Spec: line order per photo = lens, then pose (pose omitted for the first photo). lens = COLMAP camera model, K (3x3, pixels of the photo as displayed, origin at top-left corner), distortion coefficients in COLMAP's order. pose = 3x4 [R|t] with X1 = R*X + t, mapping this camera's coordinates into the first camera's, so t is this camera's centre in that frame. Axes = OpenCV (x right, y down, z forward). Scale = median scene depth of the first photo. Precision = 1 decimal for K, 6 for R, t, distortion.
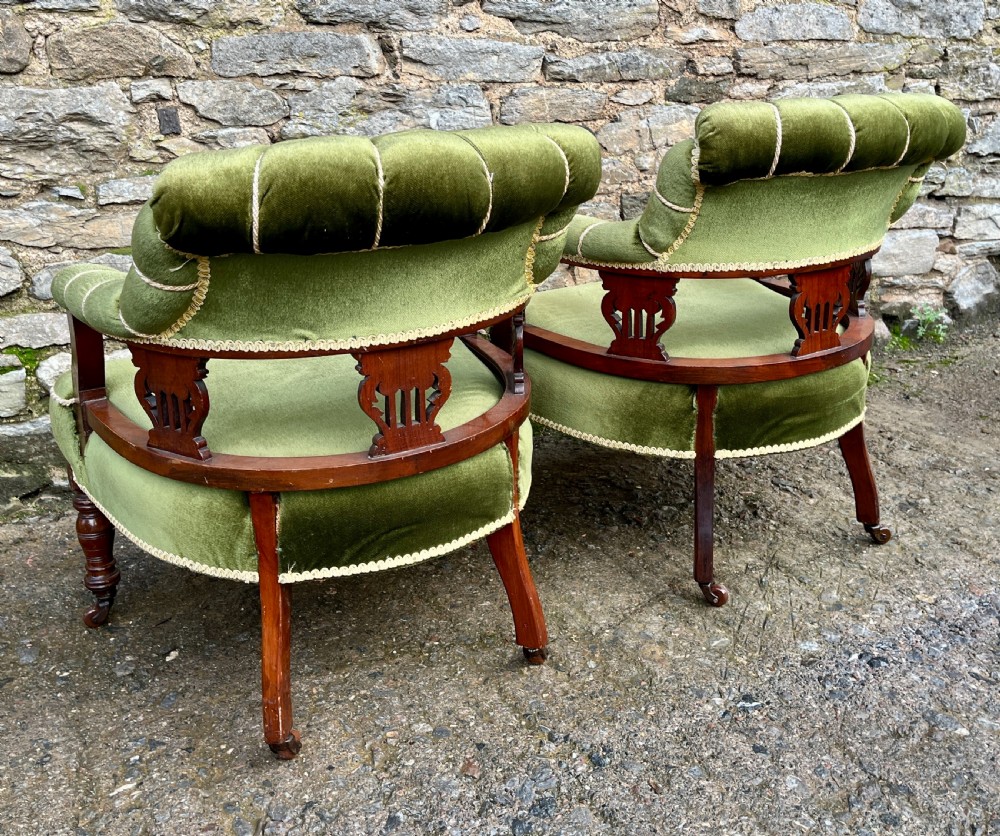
lens RADIAL K [[1042.5, 0, 533.1], [0, 1042.5, 324.5], [0, 0, 1]] dist [0.035637, 0.000000]
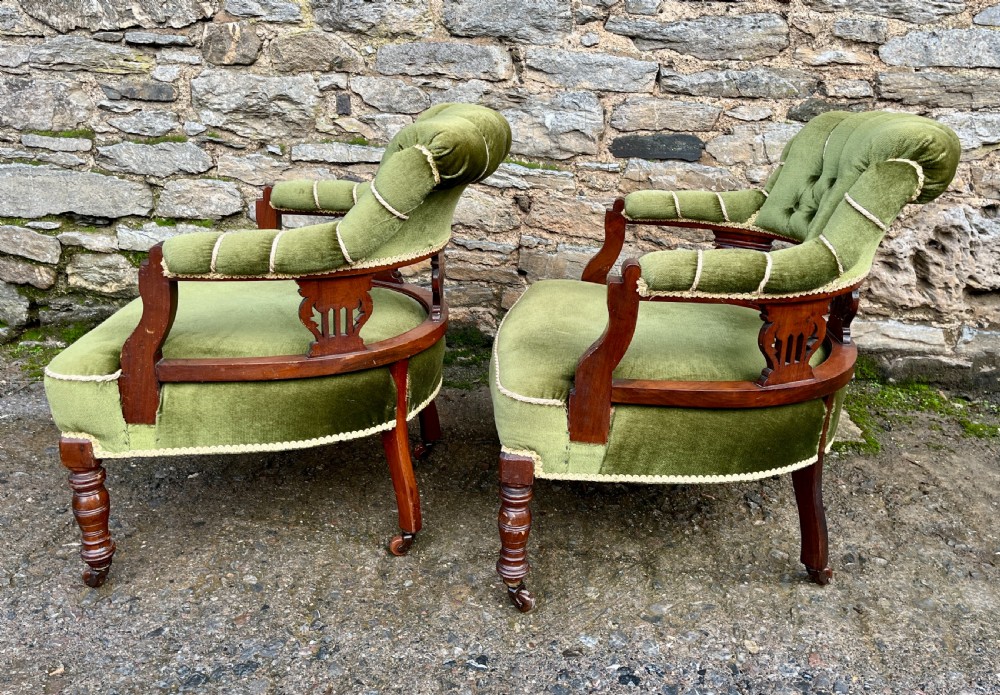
lens RADIAL K [[832.6, 0, 502.6], [0, 832.6, 296.4], [0, 0, 1]] dist [0.044179, -0.030032]
pose [[0.848019, 0.182311, -0.497620, 0.408188], [-0.173275, 0.982742, 0.064757, -0.053949], [0.500838, 0.031310, 0.864974, 0.164746]]
